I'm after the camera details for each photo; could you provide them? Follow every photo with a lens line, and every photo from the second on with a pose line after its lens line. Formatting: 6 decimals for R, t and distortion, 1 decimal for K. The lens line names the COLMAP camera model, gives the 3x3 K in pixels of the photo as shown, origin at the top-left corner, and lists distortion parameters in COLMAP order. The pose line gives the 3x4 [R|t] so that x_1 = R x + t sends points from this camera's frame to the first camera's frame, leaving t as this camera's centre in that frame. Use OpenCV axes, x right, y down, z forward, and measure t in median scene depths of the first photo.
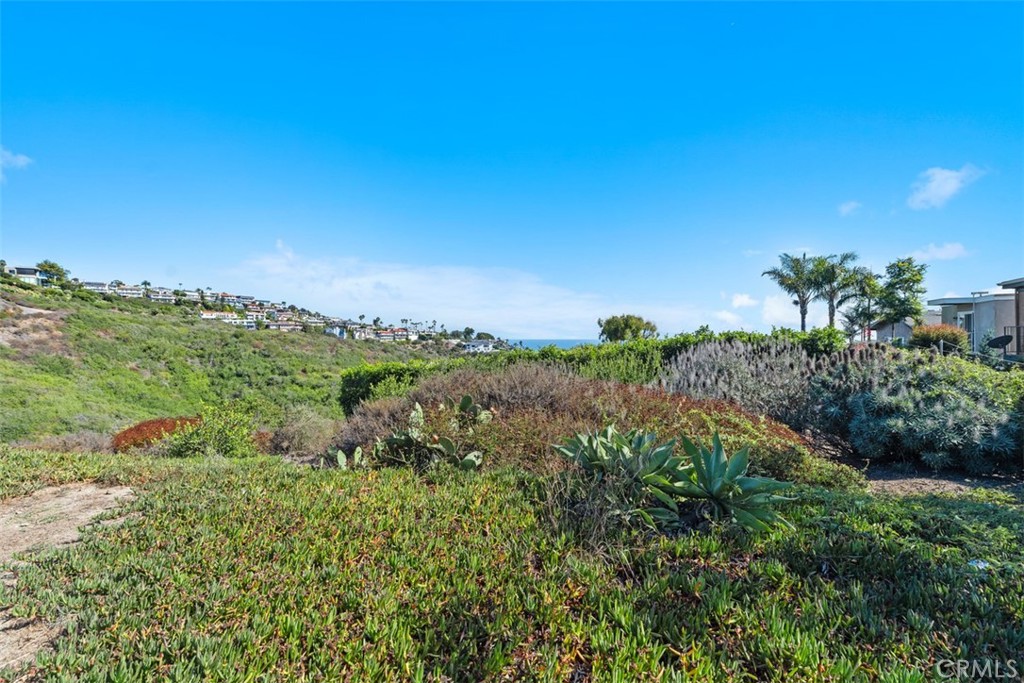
lens RADIAL K [[462.8, 0, 509.1], [0, 462.8, 335.4], [0, 0, 1]] dist [0.009100, -0.002236]
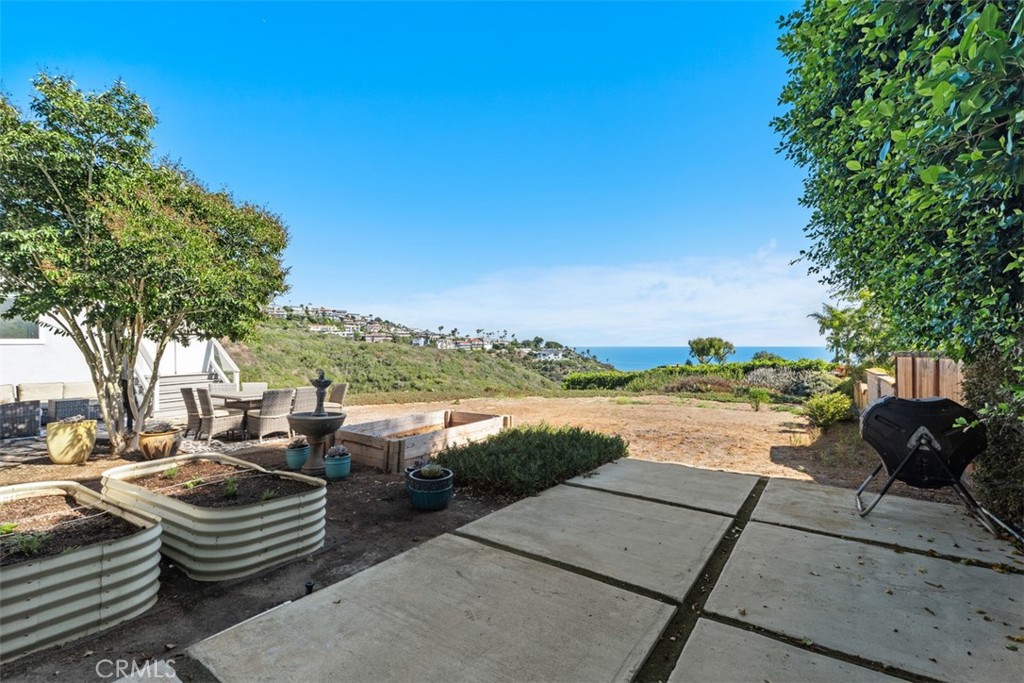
lens RADIAL K [[462.8, 0, 509.8], [0, 462.8, 344.4], [0, 0, 1]] dist [0.009100, -0.002236]
pose [[0.991704, -0.003677, -0.128489, -0.059850], [0.004082, 0.999987, 0.002890, -0.011486], [0.128477, -0.003390, 0.991707, -0.164284]]
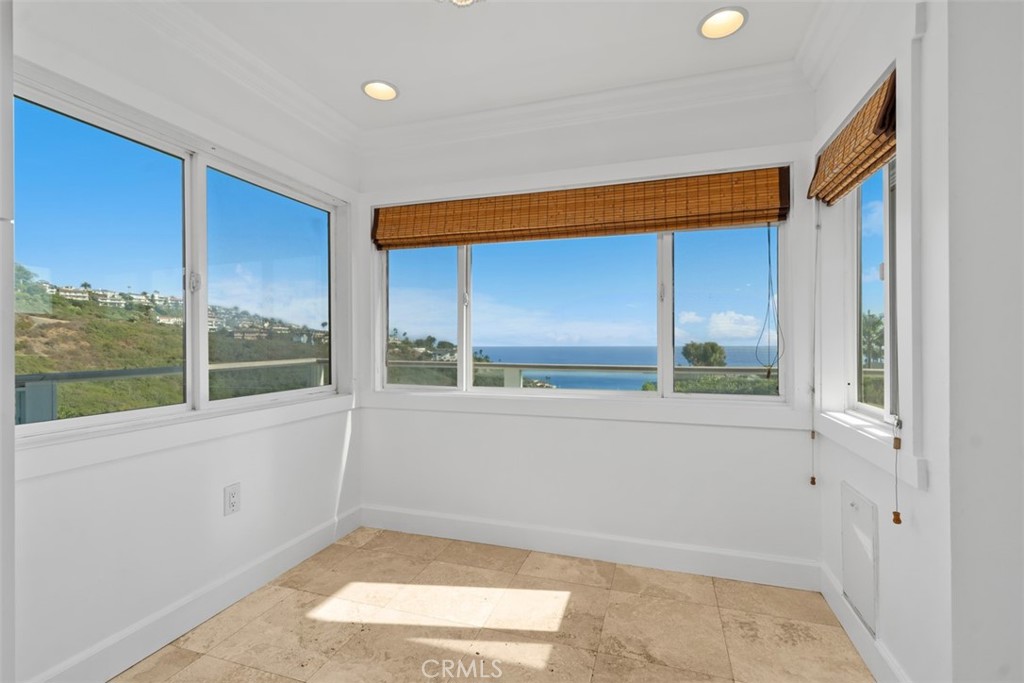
lens RADIAL K [[462.8, 0, 511.7], [0, 462.8, 347.6], [0, 0, 1]] dist [0.009100, -0.002236]
pose [[0.990832, 0.008704, 0.134821, -0.178290], [-0.010147, 0.999898, 0.010016, -0.013695], [-0.134720, -0.011292, 0.990819, -0.083687]]
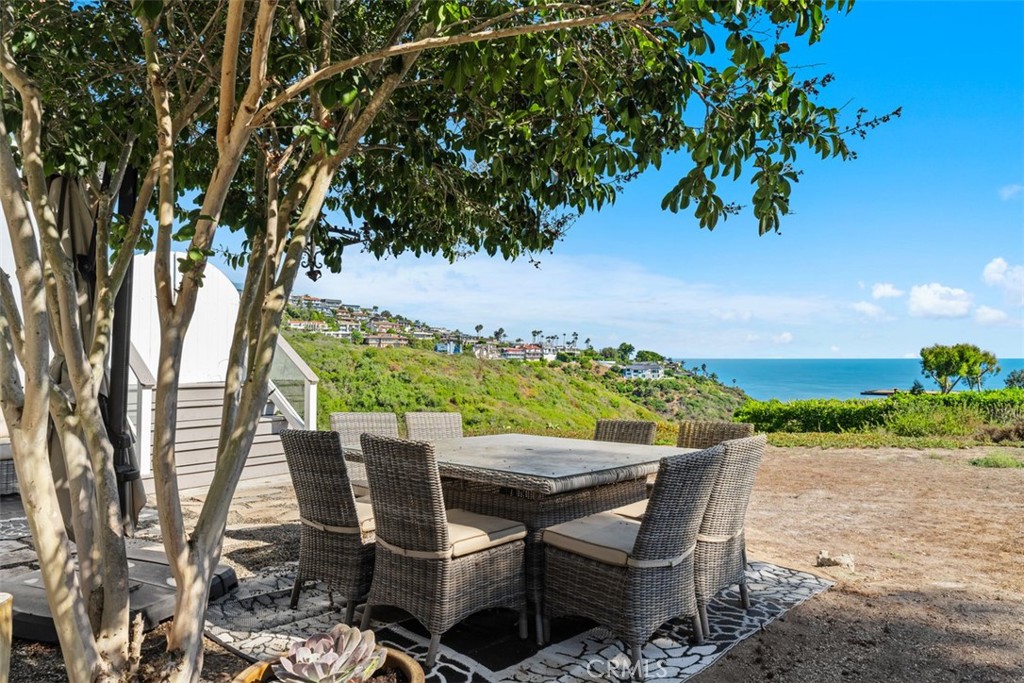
lens RADIAL K [[697.5, 0, 513.7], [0, 697.5, 341.3], [0, 0, 1]] dist [-0.009841, -0.002071]
pose [[0.976044, 0.008733, -0.217398, -0.092861], [-0.012383, 0.999804, -0.015436, -0.008293], [0.217221, 0.017758, 0.975961, -0.137351]]
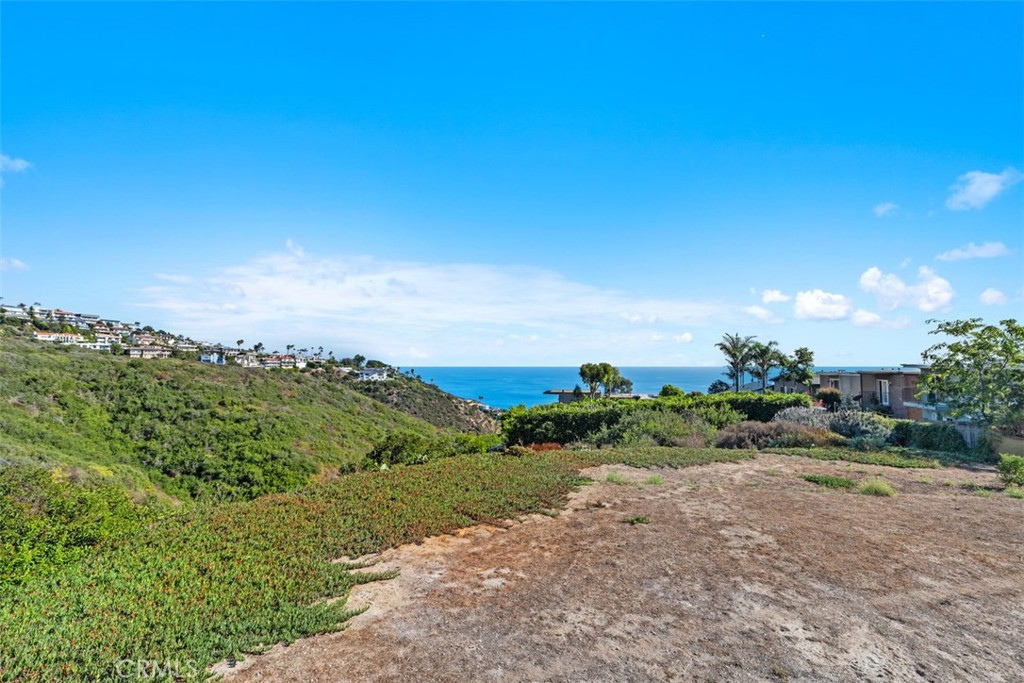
lens RADIAL K [[462.8, 0, 510.8], [0, 462.8, 350.2], [0, 0, 1]] dist [0.009100, -0.002236]
pose [[0.964684, 0.019064, 0.262718, -0.131547], [-0.012293, 0.999549, -0.027393, -0.015662], [-0.263122, 0.023196, 0.964484, -0.081915]]
